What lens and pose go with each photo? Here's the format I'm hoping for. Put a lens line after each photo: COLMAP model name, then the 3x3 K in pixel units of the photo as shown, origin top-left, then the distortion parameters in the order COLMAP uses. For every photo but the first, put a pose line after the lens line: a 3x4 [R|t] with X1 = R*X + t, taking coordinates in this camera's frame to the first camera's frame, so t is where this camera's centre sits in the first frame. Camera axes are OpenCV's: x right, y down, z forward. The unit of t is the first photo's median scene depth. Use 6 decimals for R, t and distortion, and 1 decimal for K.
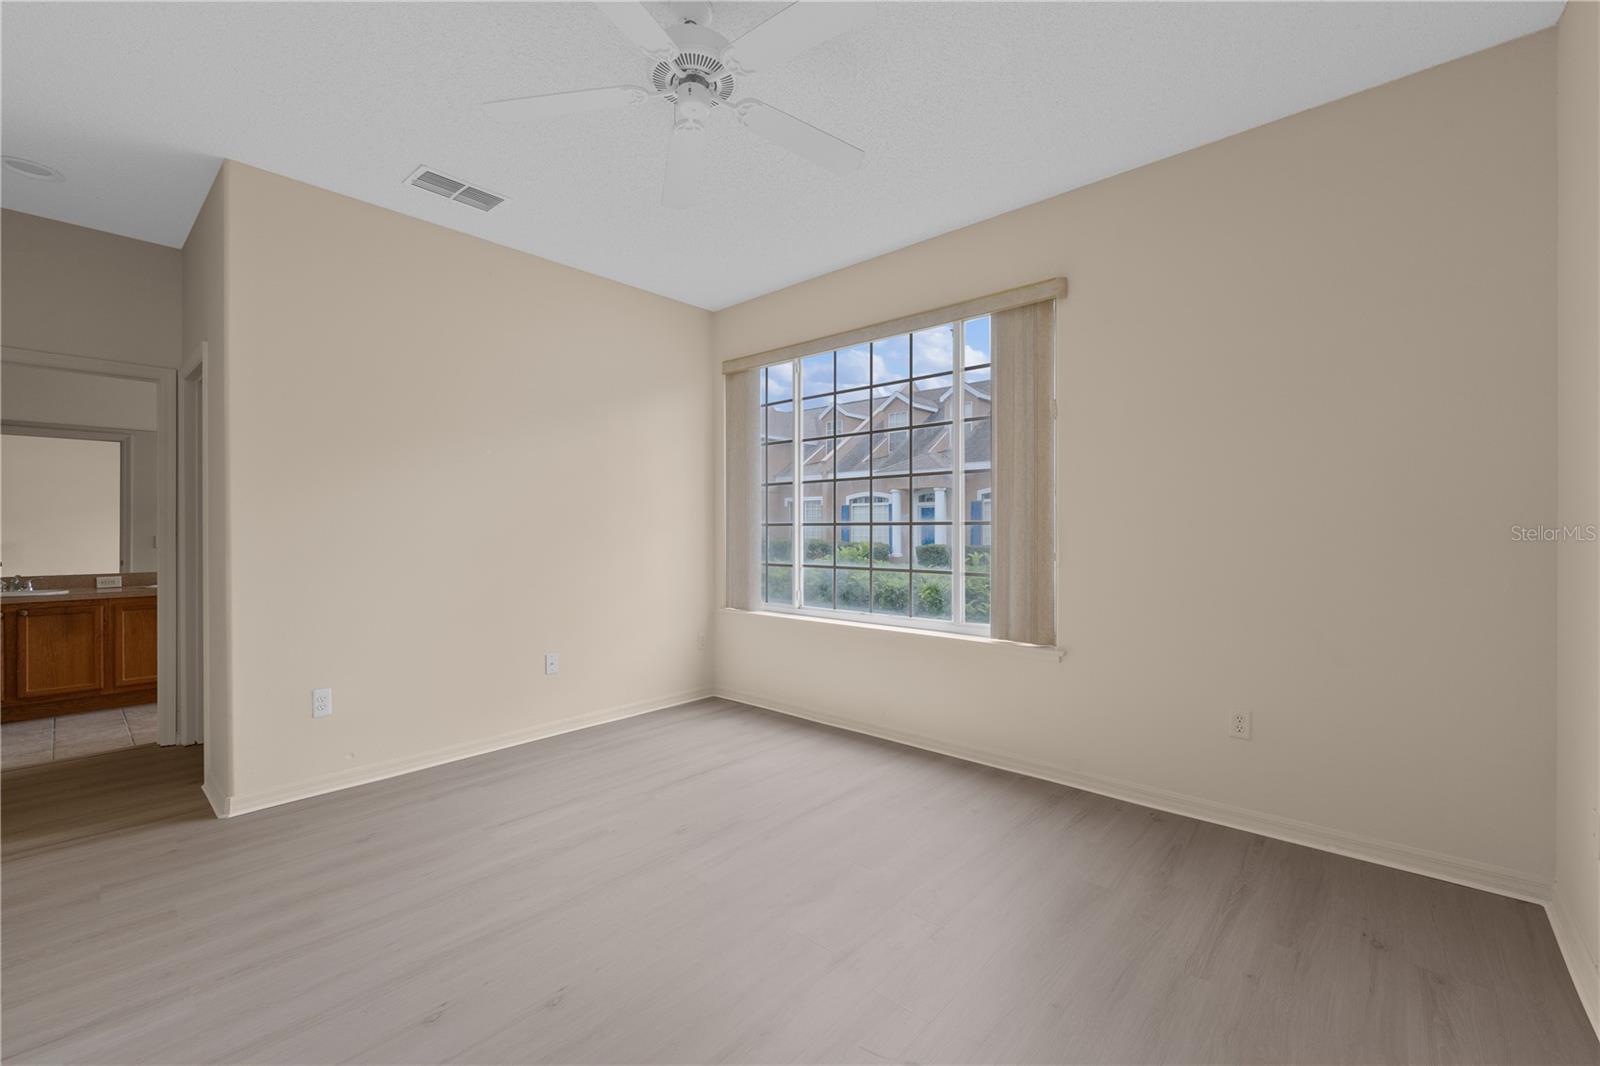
lens RADIAL K [[658.8, 0, 805.8], [0, 658.8, 531.4], [0, 0, 1]] dist [-0.002097, -0.000252]
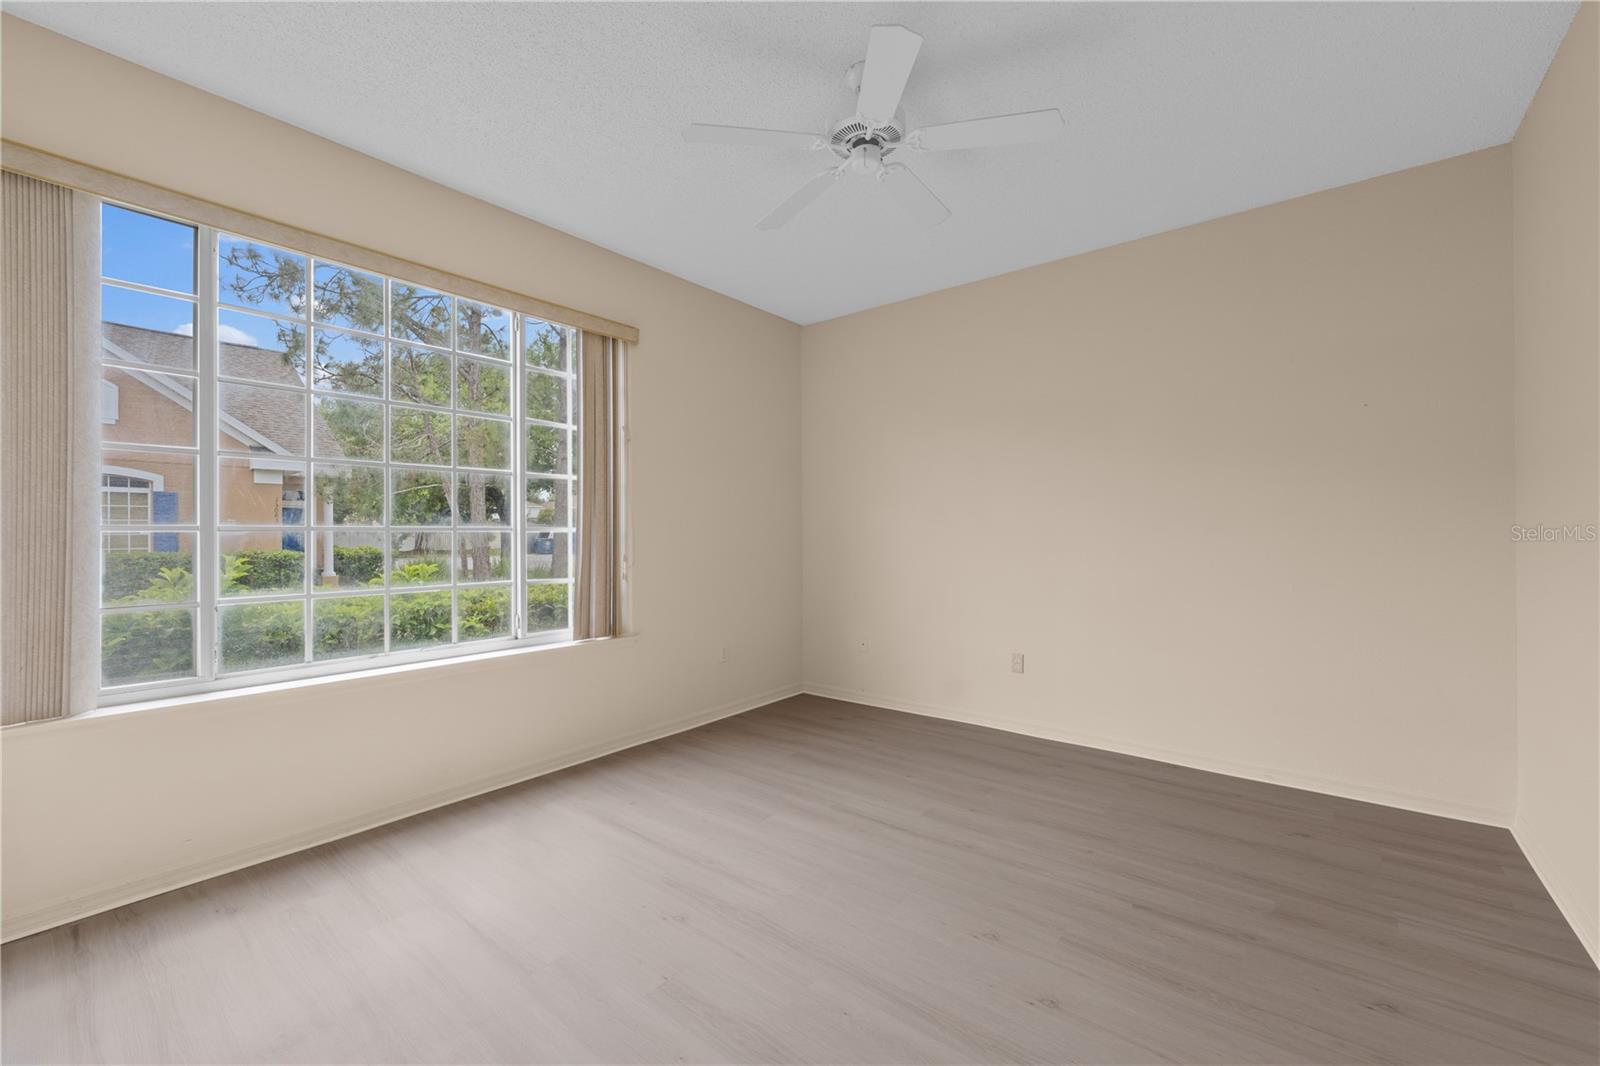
lens RADIAL K [[658.8, 0, 805.8], [0, 658.8, 531.4], [0, 0, 1]] dist [-0.002097, -0.000252]
pose [[-0.058258, 0.008645, 0.998264, -0.769174], [0.012239, 0.999894, -0.007945, 0.003341], [-0.998227, 0.011755, -0.058358, 0.692404]]
